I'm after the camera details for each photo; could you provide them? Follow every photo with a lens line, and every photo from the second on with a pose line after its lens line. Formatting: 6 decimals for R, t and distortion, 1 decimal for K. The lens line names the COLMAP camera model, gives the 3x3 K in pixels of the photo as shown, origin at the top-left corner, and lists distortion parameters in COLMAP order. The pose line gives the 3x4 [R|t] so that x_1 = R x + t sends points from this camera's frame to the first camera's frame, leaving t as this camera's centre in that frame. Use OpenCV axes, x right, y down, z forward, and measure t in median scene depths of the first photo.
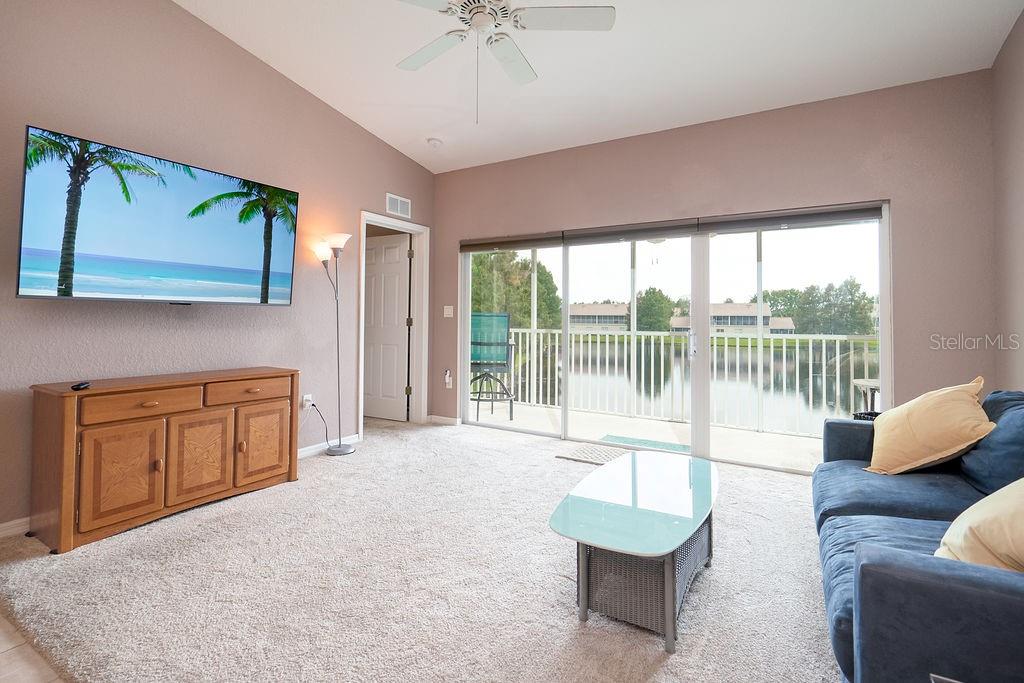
lens RADIAL K [[476.8, 0, 505.6], [0, 476.8, 308.2], [0, 0, 1]] dist [-0.010789, -0.000268]
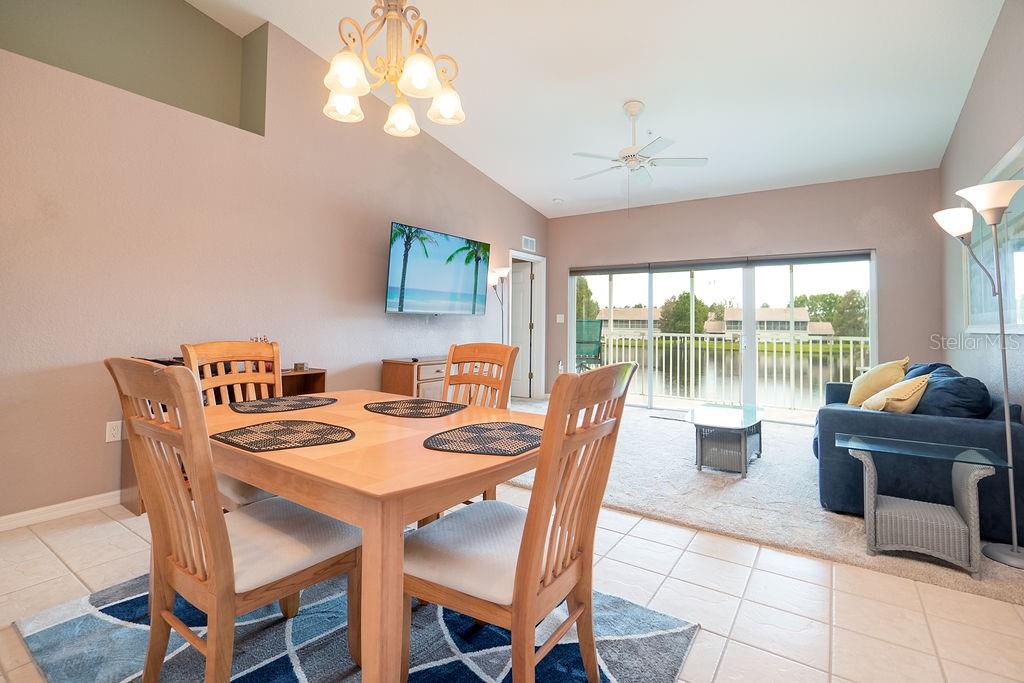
lens RADIAL K [[475.2, 0, 510.8], [0, 475.2, 307.9], [0, 0, 1]] dist [-0.004685, -0.000421]
pose [[0.998582, 0.002050, -0.053194, -0.301124], [-0.002518, 0.999959, -0.008732, -0.018040], [0.053174, 0.008853, 0.998546, -0.614113]]
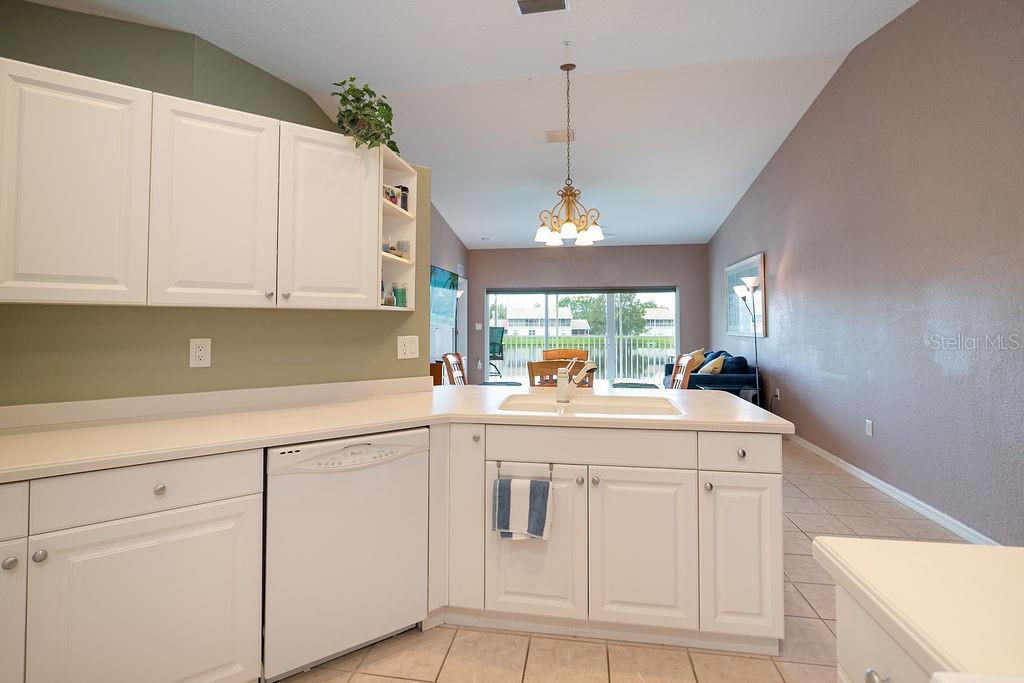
lens RADIAL K [[476.8, 0, 505.6], [0, 476.8, 308.2], [0, 0, 1]] dist [-0.010789, -0.000268]
pose [[0.928847, 0.003188, 0.370449, -1.109553], [-0.001312, 0.999985, -0.005316, -0.086437], [-0.370460, 0.004452, 0.928838, -1.155944]]
